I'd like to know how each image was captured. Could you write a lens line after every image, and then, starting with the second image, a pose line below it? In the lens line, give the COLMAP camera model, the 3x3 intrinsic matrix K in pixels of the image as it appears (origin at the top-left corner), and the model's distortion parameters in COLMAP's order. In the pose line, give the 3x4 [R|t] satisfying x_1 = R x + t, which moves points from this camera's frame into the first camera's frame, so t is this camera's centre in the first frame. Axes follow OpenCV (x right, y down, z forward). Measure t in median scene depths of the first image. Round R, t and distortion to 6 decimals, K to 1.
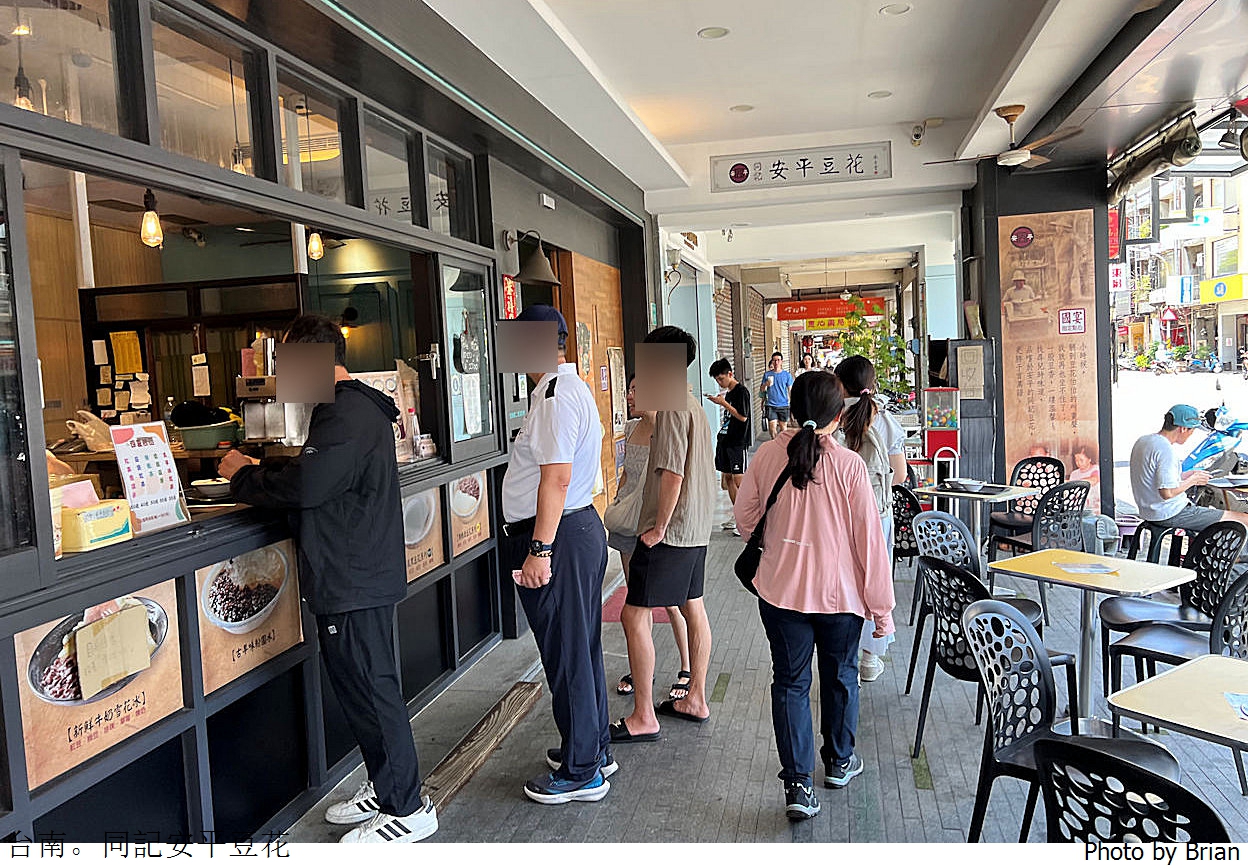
lens RADIAL K [[959.4, 0, 624.0], [0, 959.4, 434.0], [0, 0, 1]] dist [0.000786, 0.000274]
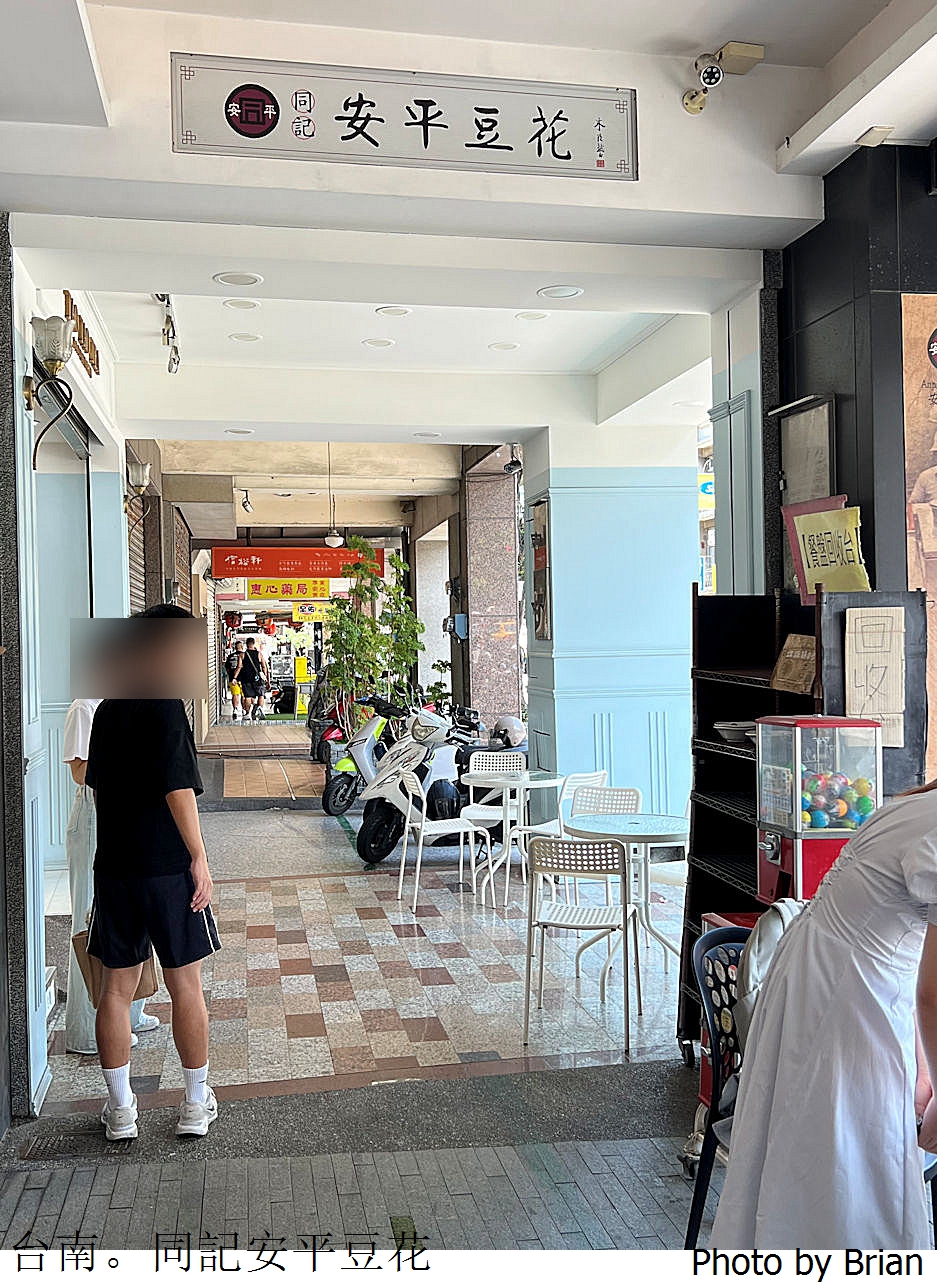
lens RADIAL K [[1308.0, 0, 473.0], [0, 1308.0, 621.0], [0, 0, 1]] dist [0.147576, -0.355394]
pose [[0.925857, 0.035215, 0.376229, 0.016026], [0.002048, 0.995166, -0.098186, -0.032035], [-0.377868, 0.091677, 0.921310, 0.528389]]
